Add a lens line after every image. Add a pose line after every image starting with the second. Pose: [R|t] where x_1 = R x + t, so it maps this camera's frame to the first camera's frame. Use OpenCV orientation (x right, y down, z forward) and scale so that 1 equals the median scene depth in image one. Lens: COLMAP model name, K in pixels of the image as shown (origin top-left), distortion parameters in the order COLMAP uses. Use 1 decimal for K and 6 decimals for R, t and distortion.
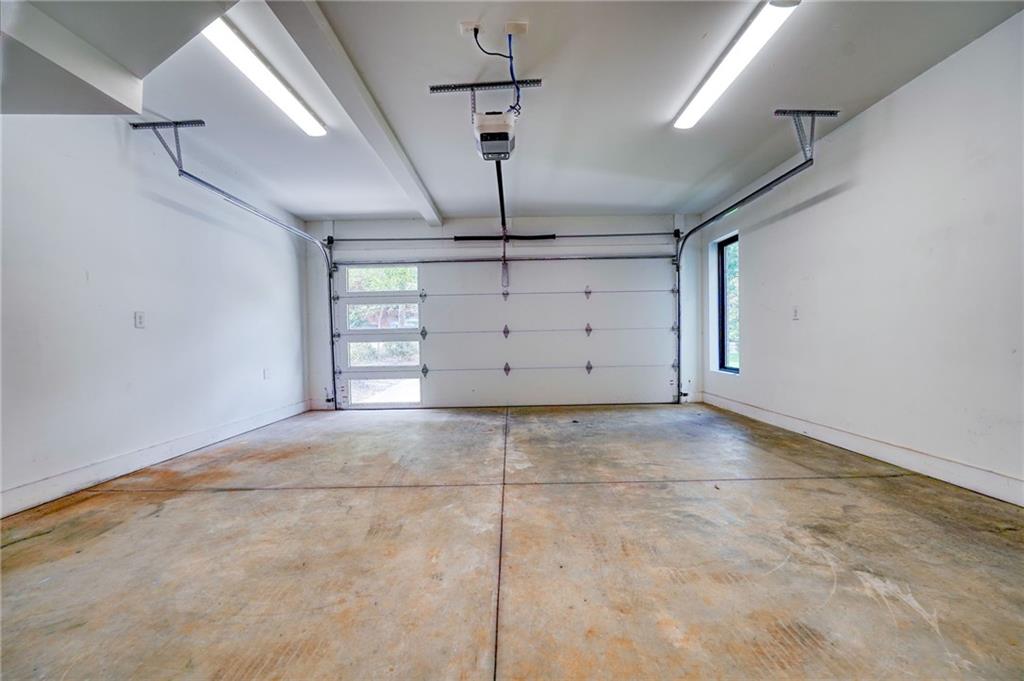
lens RADIAL K [[395.6, 0, 512.1], [0, 395.6, 339.7], [0, 0, 1]] dist [0.002927, 0.000687]
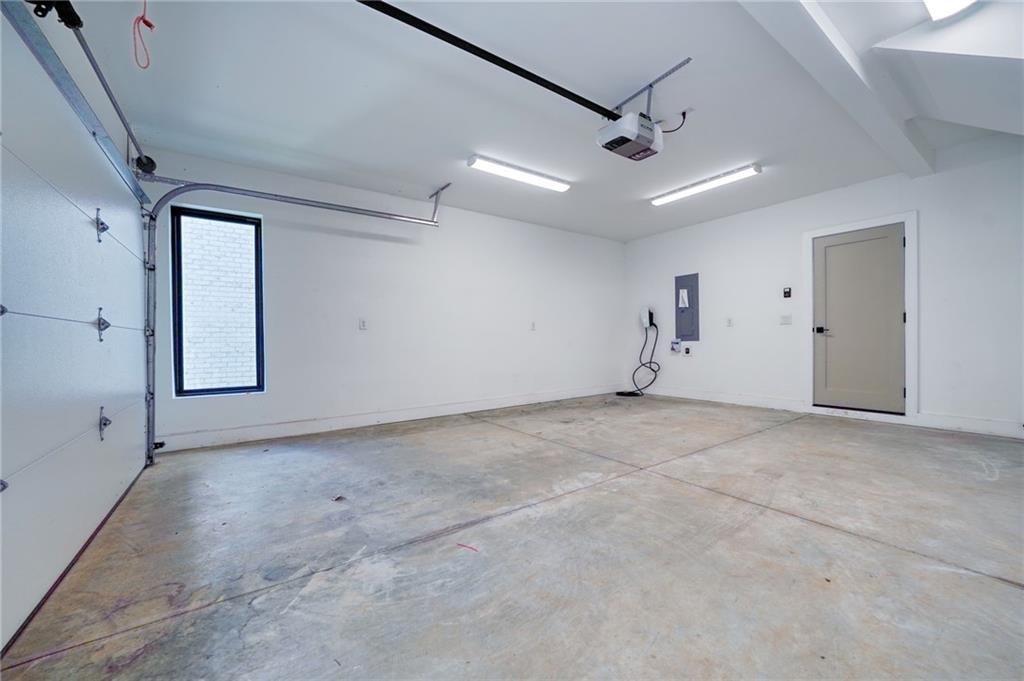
lens RADIAL K [[395.6, 0, 514.1], [0, 395.6, 341.2], [0, 0, 1]] dist [0.002927, 0.000687]
pose [[-0.571681, 0.021488, 0.820194, -0.737067], [0.024346, 0.999661, -0.009220, 0.007899], [-0.820114, 0.014698, -0.572011, 1.932213]]
